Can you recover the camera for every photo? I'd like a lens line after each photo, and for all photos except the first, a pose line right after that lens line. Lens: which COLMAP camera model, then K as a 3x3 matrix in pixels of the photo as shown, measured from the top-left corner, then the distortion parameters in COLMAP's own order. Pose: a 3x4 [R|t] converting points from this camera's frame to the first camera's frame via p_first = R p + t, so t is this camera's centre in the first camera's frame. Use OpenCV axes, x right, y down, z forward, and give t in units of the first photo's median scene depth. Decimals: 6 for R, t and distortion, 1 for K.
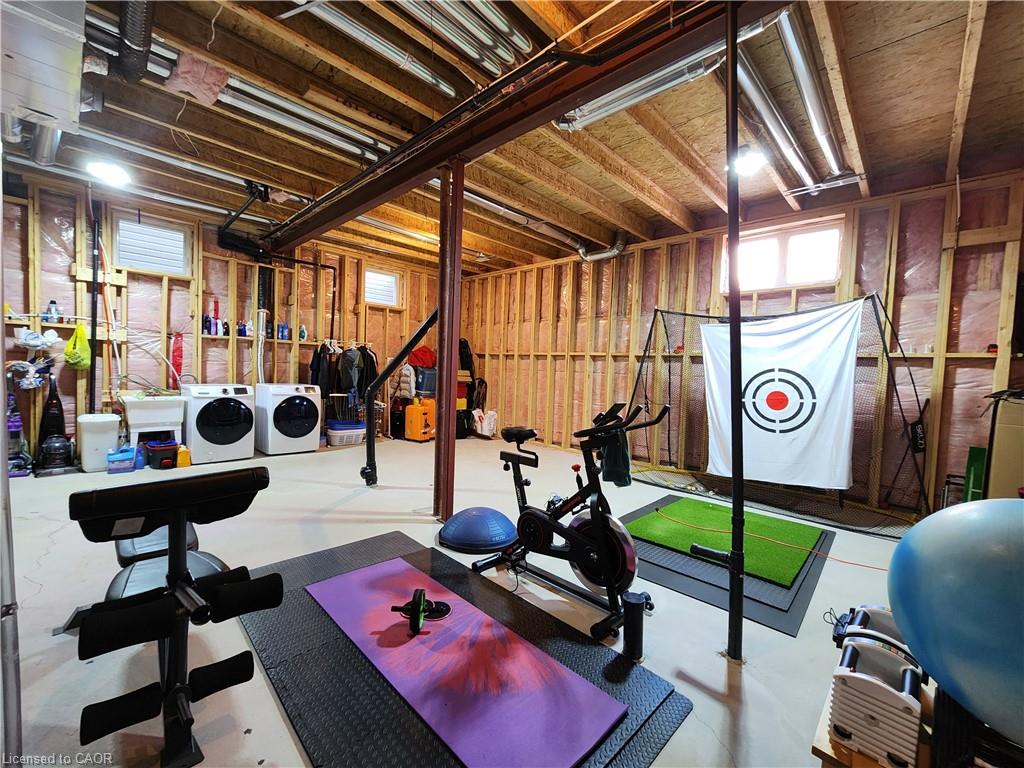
lens RADIAL K [[417.7, 0, 511.2], [0, 417.7, 386.6], [0, 0, 1]] dist [0.000959, 0.000910]
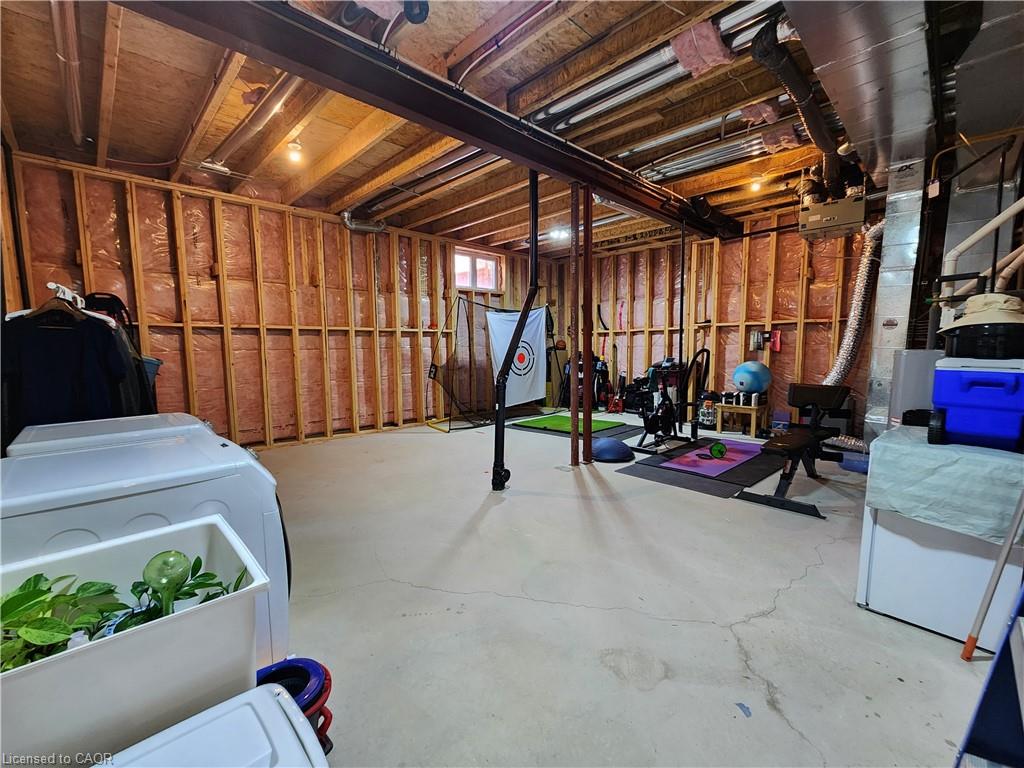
lens RADIAL K [[417.7, 0, 512.0], [0, 417.7, 383.6], [0, 0, 1]] dist [0.000959, 0.000910]
pose [[0.046477, -0.130492, 0.990359, -1.640611], [0.044894, 0.990702, 0.128430, -0.124155], [-0.997910, 0.038492, 0.051903, 1.297286]]
